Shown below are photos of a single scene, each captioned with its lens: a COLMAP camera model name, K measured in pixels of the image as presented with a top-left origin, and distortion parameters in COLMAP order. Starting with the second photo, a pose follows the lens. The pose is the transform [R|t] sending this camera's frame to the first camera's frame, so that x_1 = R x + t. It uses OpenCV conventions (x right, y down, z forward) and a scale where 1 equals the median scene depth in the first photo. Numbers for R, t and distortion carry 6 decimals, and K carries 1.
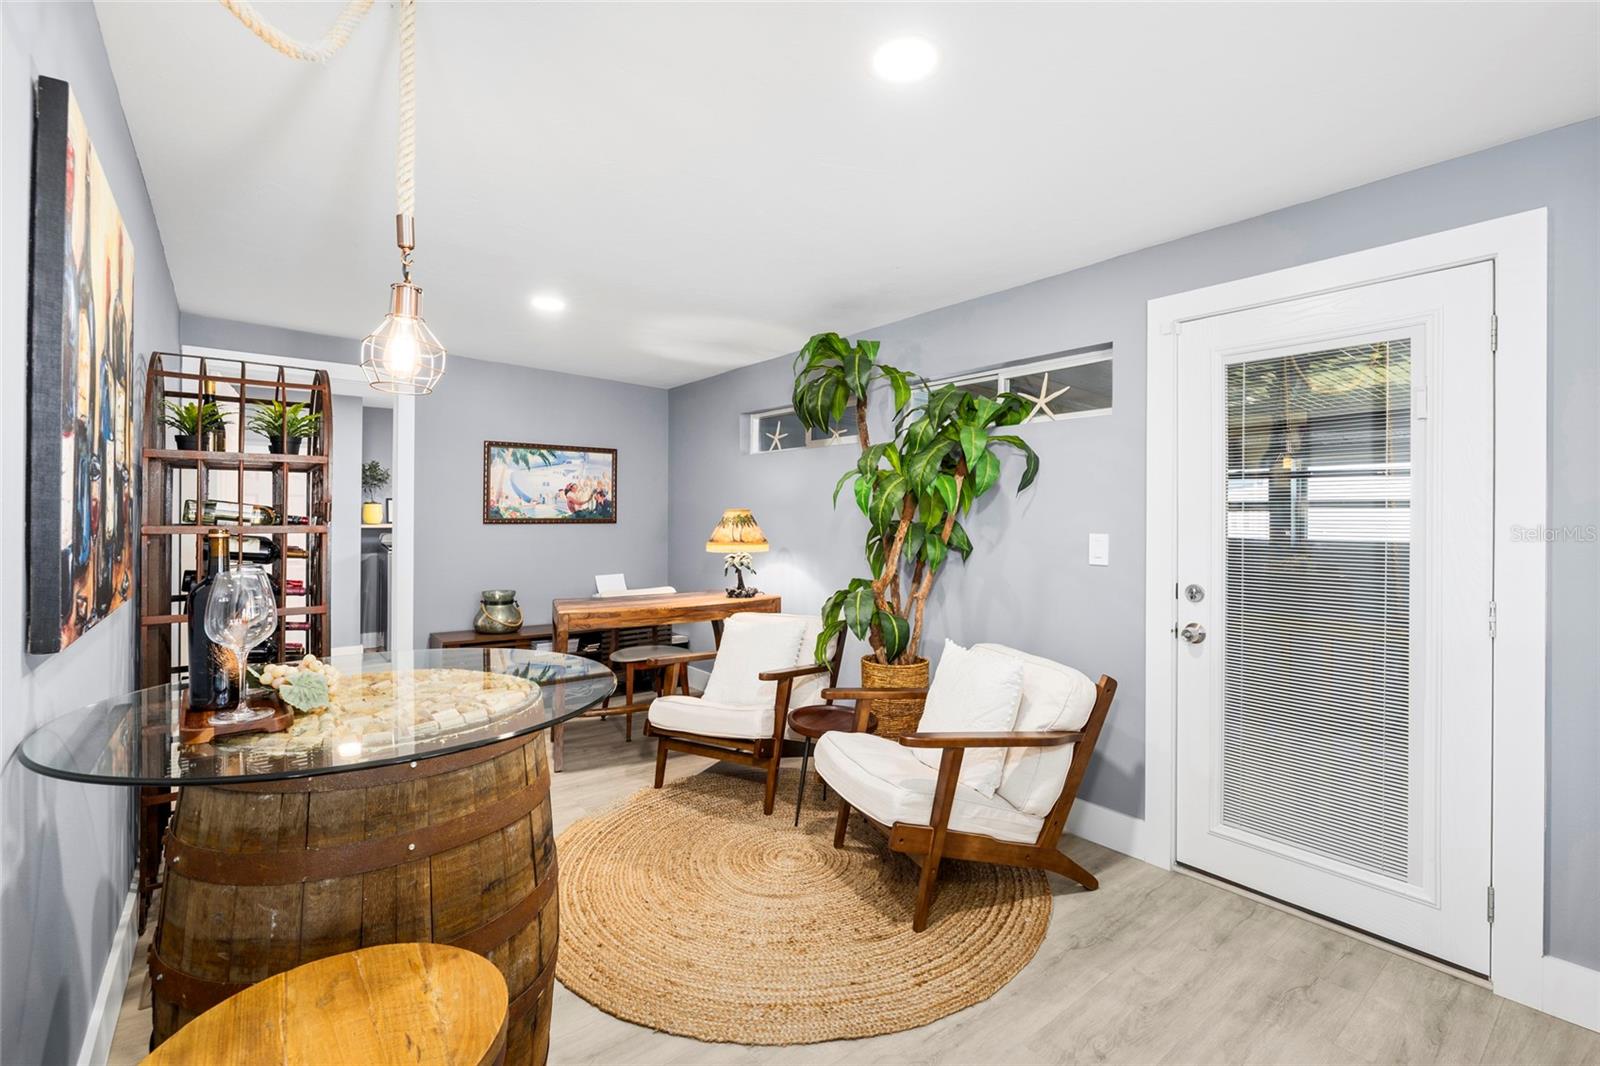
lens RADIAL K [[711.5, 0, 802.1], [0, 711.5, 524.6], [0, 0, 1]] dist [-0.003309, 0.000020]
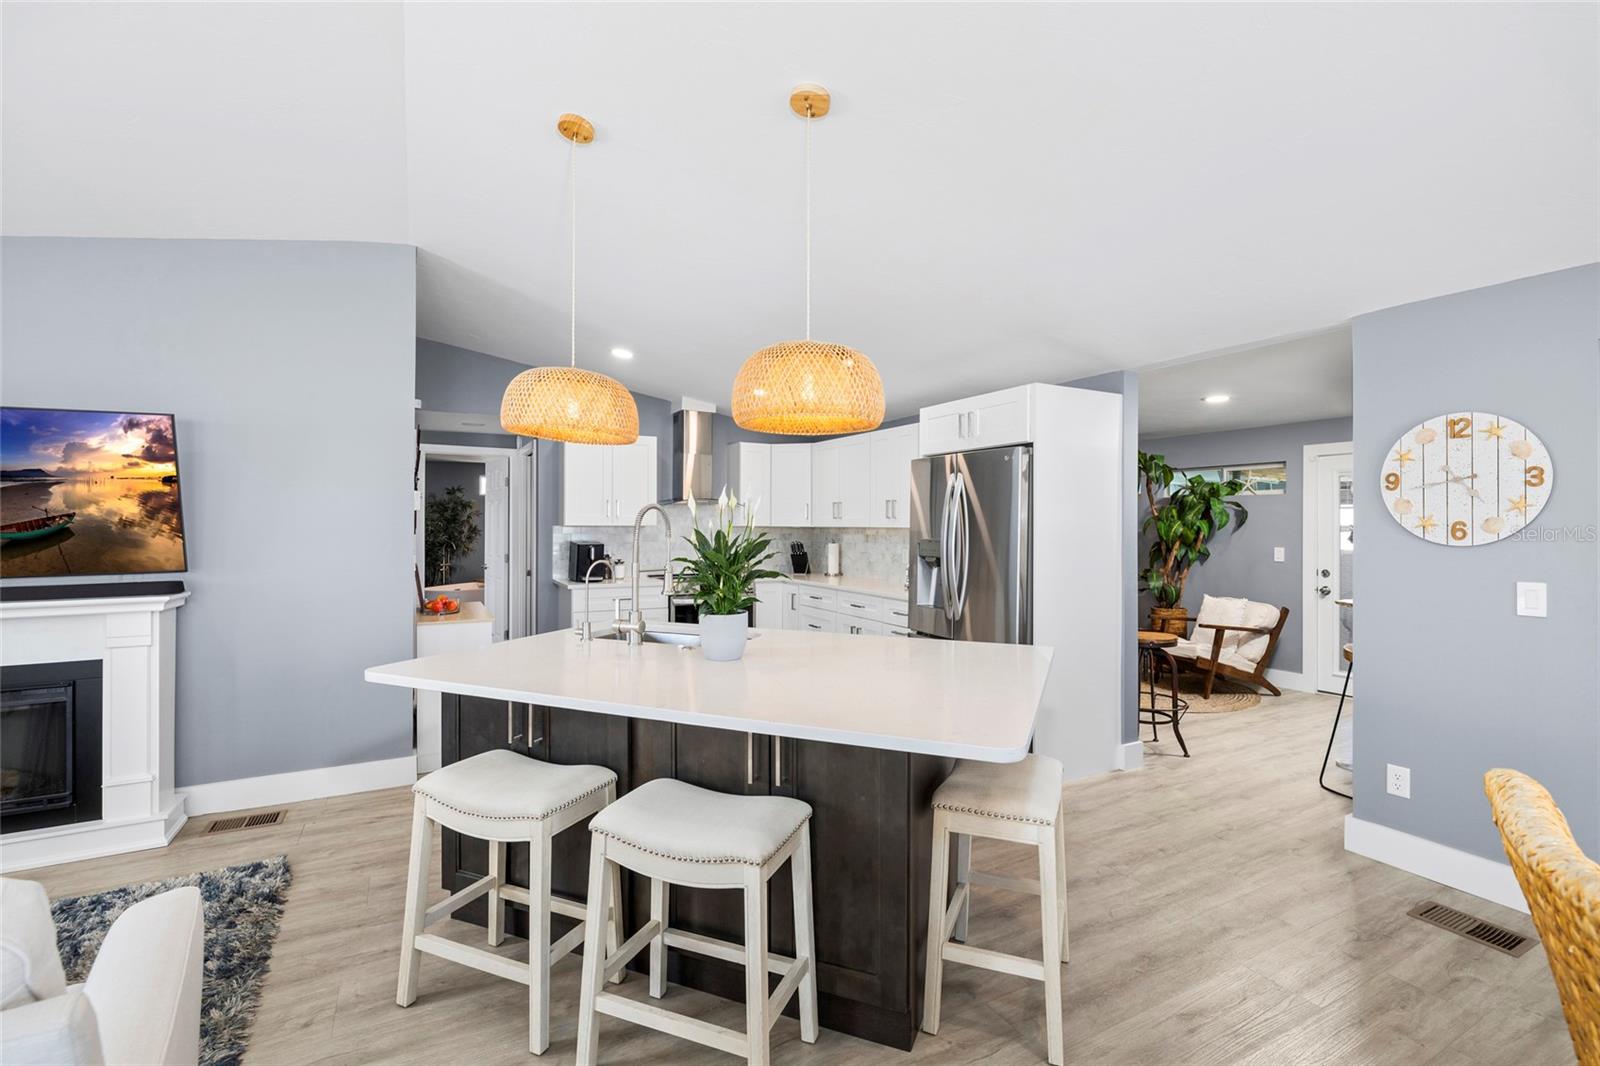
lens RADIAL K [[710.8, 0, 797.2], [0, 710.8, 525.3], [0, 0, 1]] dist [-0.005757, 0.000310]
pose [[0.984395, 0.000643, -0.175973, -0.670637], [-0.001774, 0.999979, -0.006273, -0.039718], [0.175965, 0.006488, 0.984375, -1.433886]]
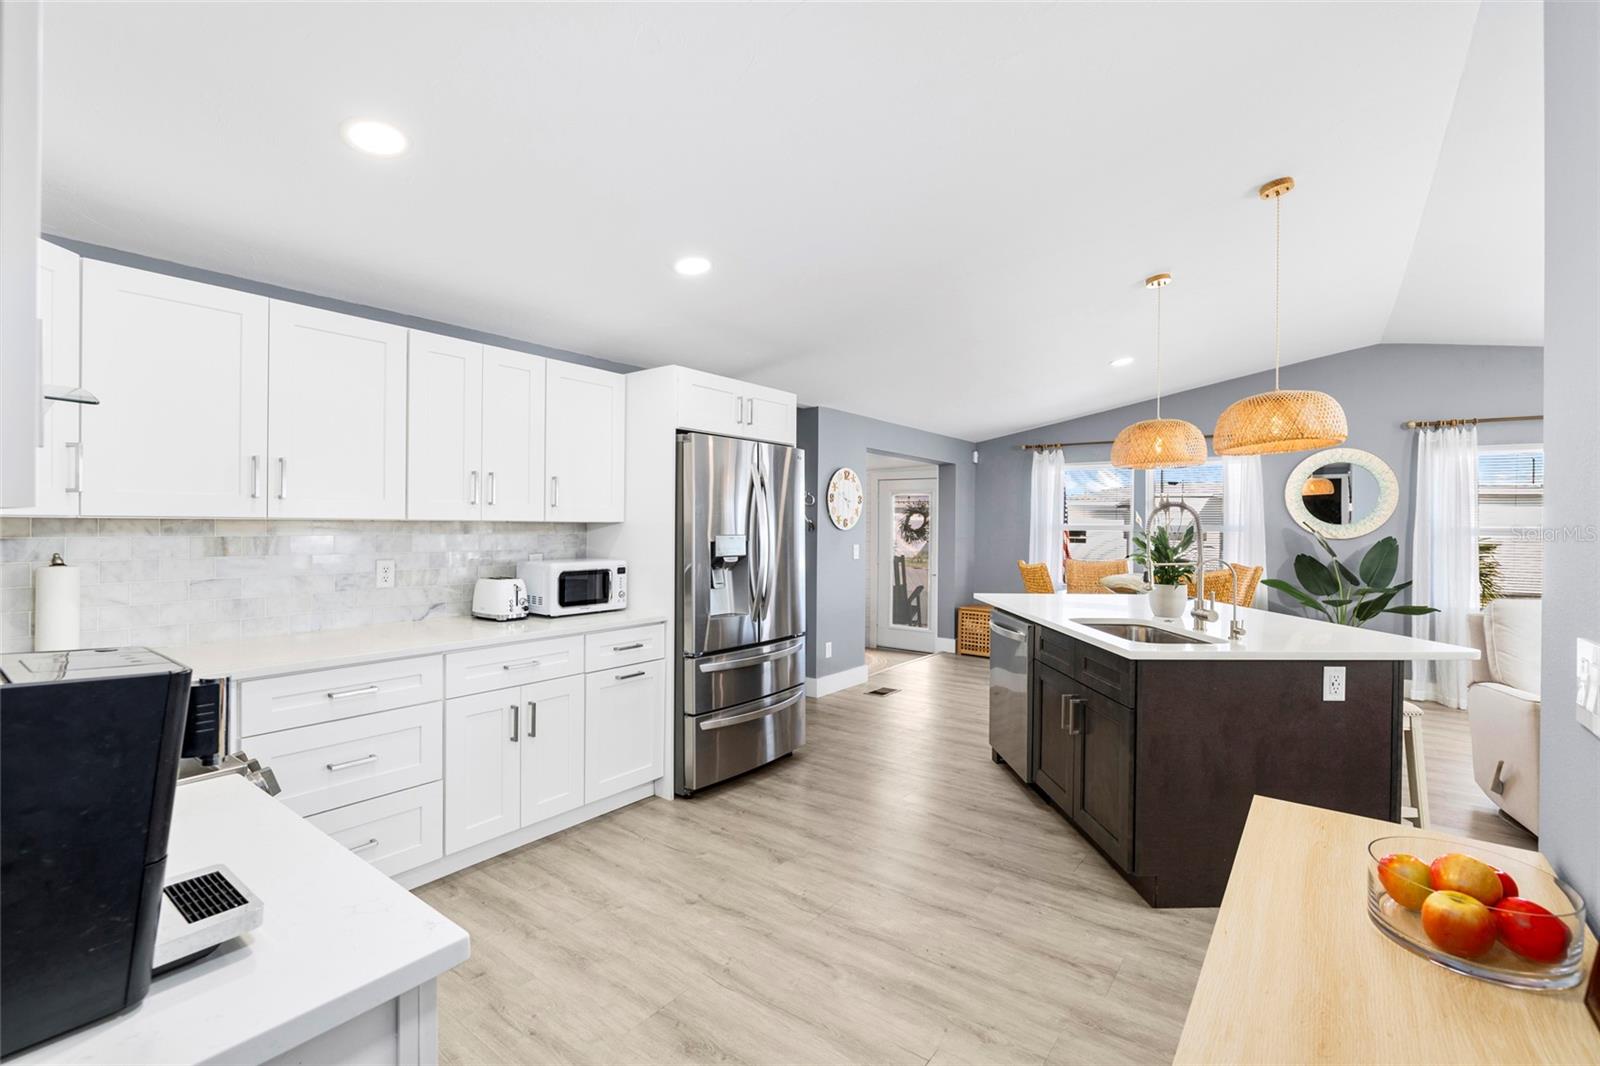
lens RADIAL K [[711.5, 0, 802.1], [0, 711.5, 524.6], [0, 0, 1]] dist [-0.003309, 0.000020]
pose [[-0.246847, -0.008463, 0.969018, -1.945304], [-0.003160, 0.999964, 0.007928, -0.050843], [-0.969049, -0.001105, -0.246865, 0.323434]]
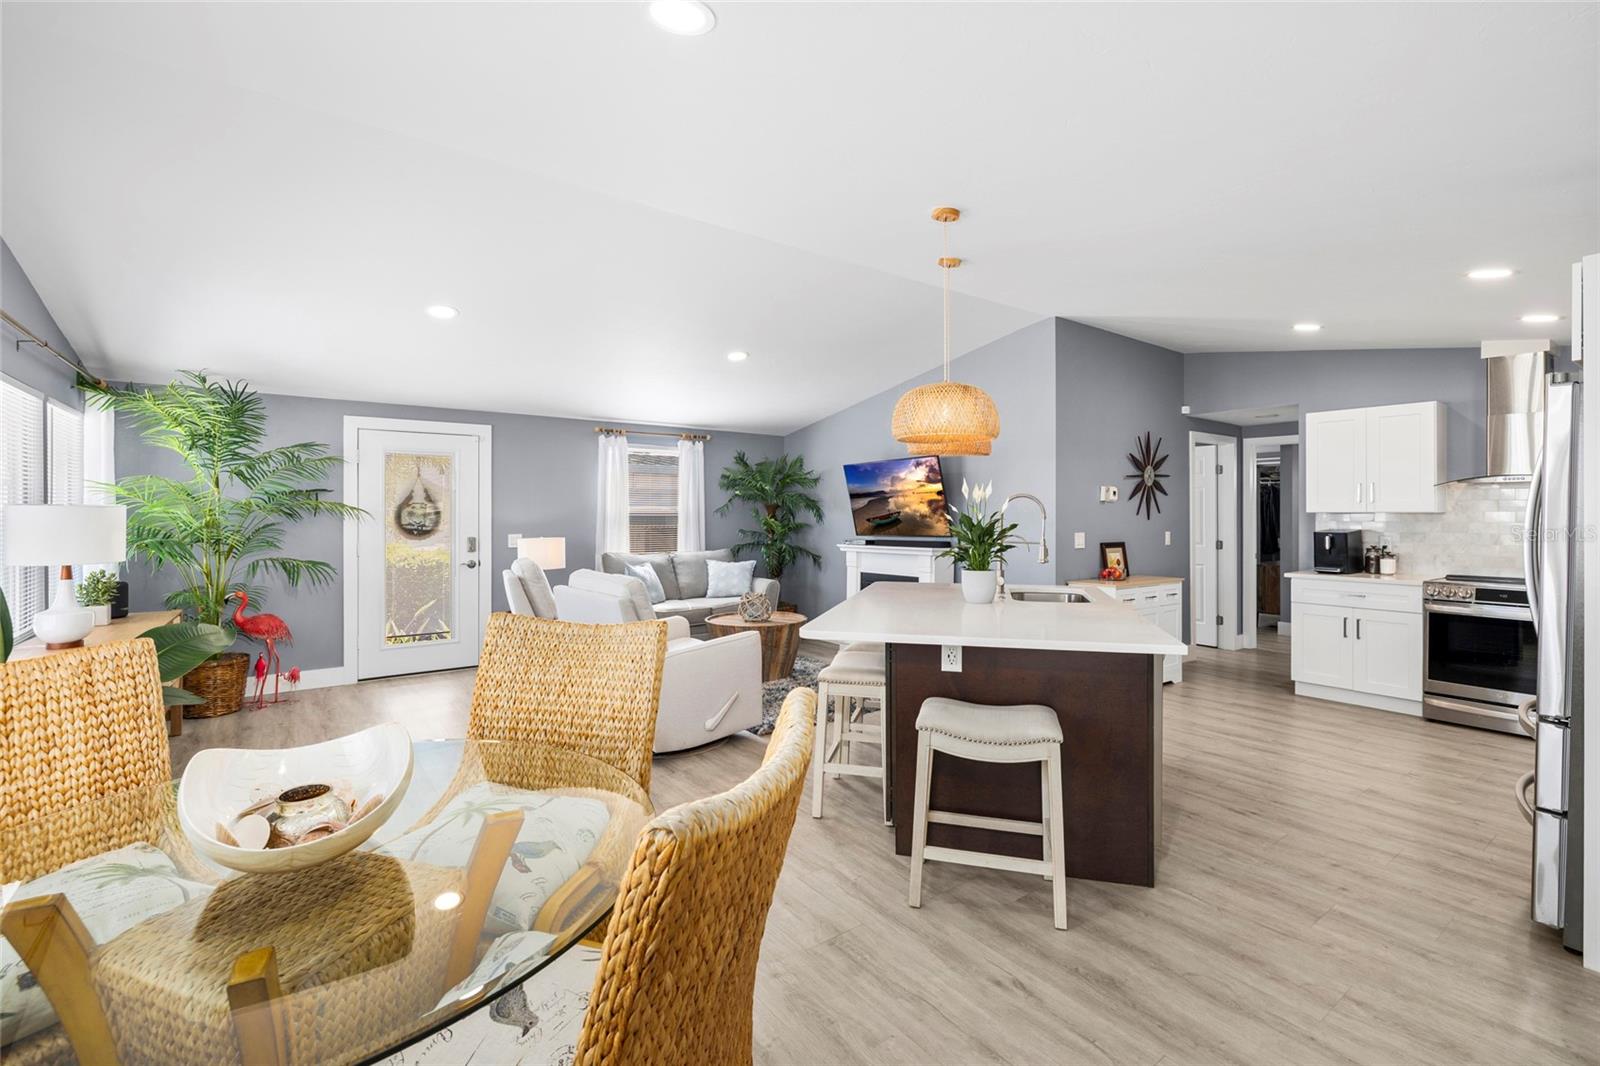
lens RADIAL K [[705.0, 0, 799.3], [0, 705.0, 513.5], [0, 0, 1]] dist [-0.000272, 0.000183]
pose [[-0.043065, -0.001349, -0.999071, 0.335865], [-0.006392, 0.999979, -0.001074, -0.037000], [0.999052, 0.006339, -0.043073, -0.856208]]
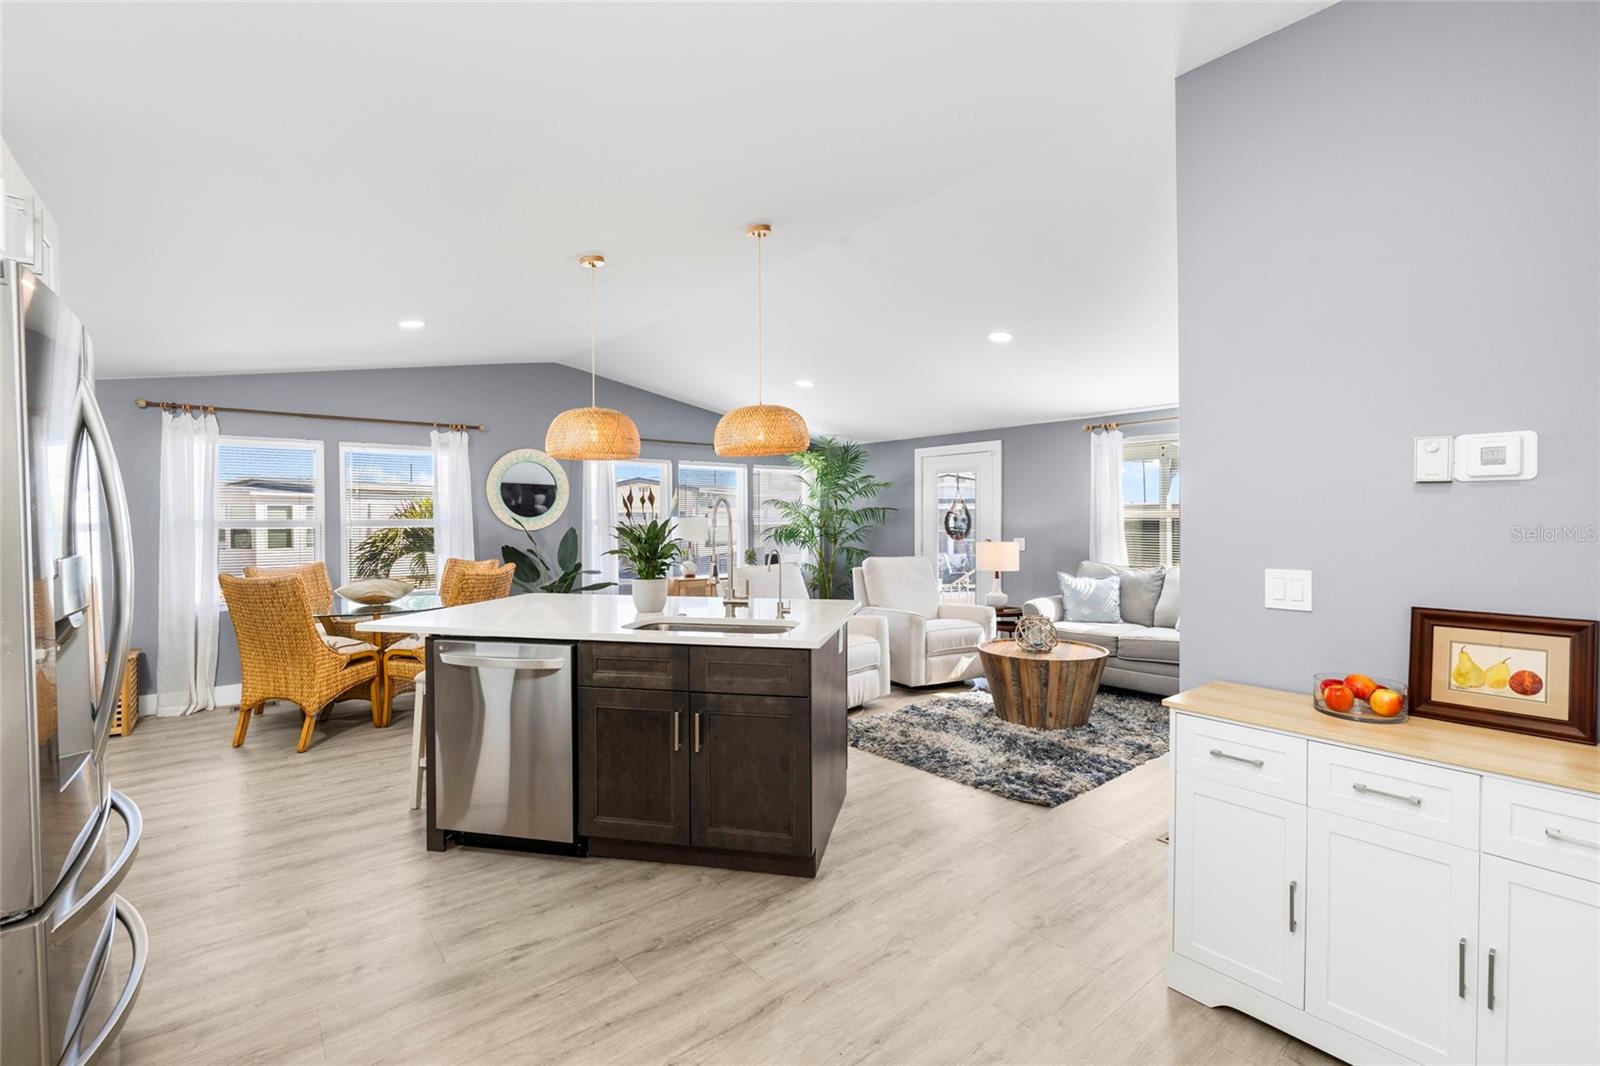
lens RADIAL K [[711.5, 0, 802.1], [0, 711.5, 524.6], [0, 0, 1]] dist [-0.003309, 0.000020]
pose [[-0.999974, 0.000383, -0.007178, -1.158524], [0.000276, 0.999891, 0.014795, -0.050283], [0.007183, 0.014793, -0.999865, 0.623806]]
